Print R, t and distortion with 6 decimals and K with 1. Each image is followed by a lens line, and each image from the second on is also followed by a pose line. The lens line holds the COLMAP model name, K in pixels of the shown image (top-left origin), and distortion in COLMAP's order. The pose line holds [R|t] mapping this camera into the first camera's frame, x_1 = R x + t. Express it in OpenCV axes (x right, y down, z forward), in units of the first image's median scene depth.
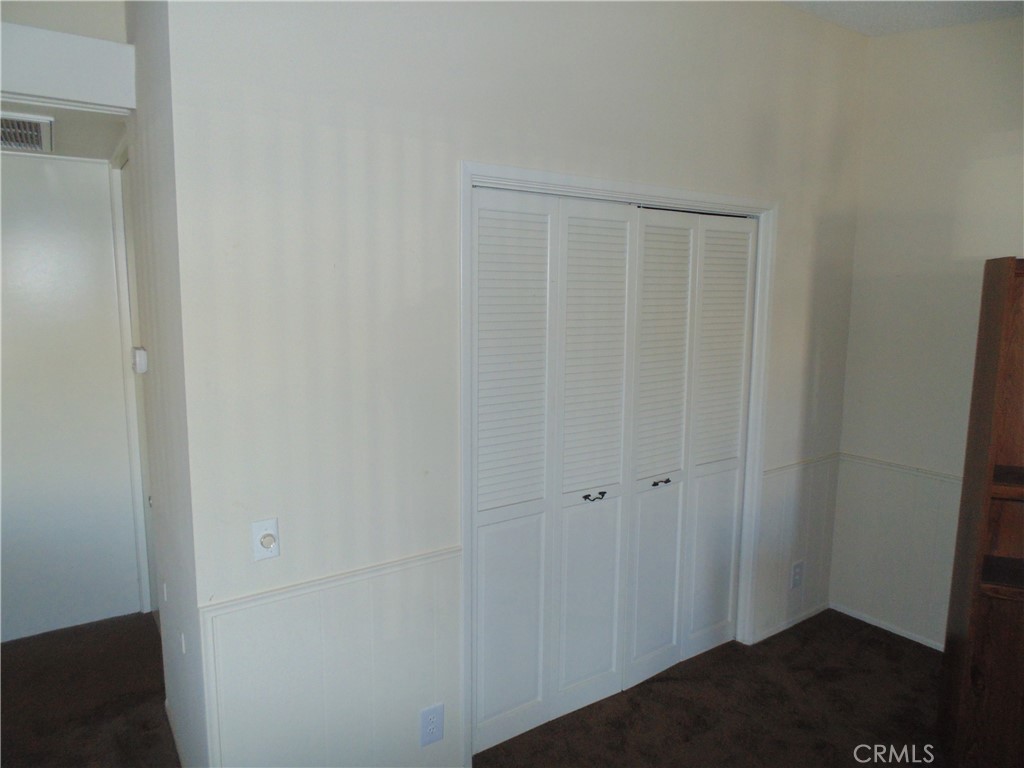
lens RADIAL K [[680.7, 0, 516.5], [0, 680.7, 385.5], [0, 0, 1]] dist [-0.013116, -0.002332]
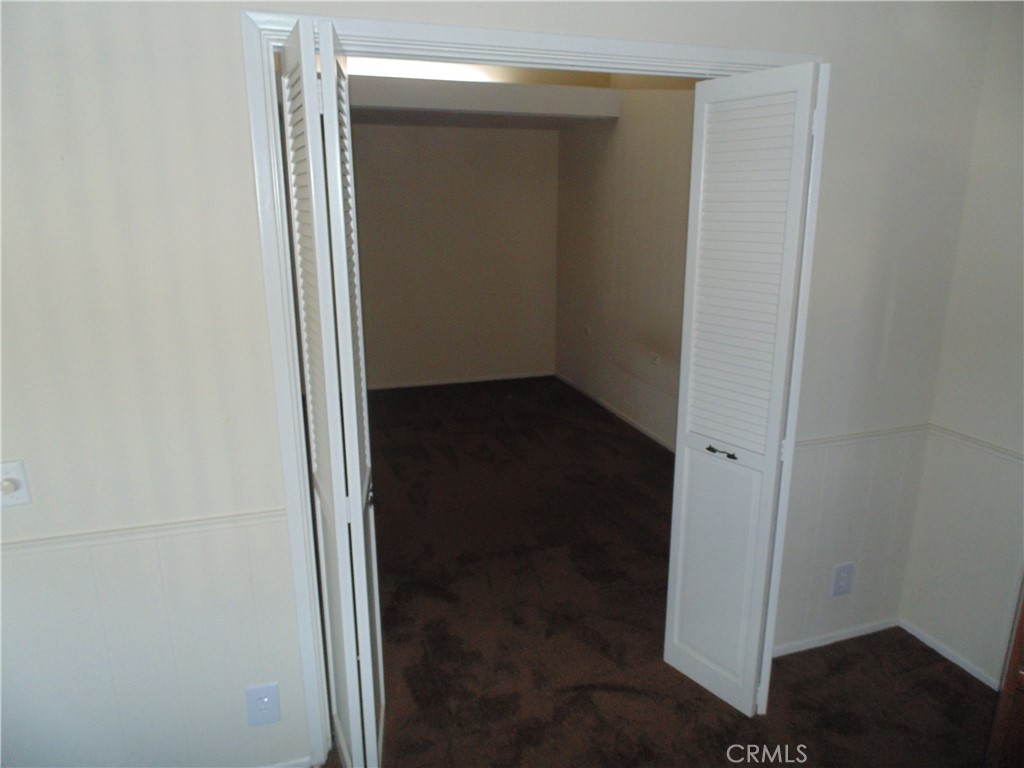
lens RADIAL K [[680.7, 0, 516.5], [0, 680.7, 385.5], [0, 0, 1]] dist [-0.013116, -0.002332]
pose [[0.958699, 0.071553, -0.275274, 0.318591], [-0.037195, 0.991067, 0.128073, -0.020426], [0.281979, -0.112544, 0.952797, 0.256285]]
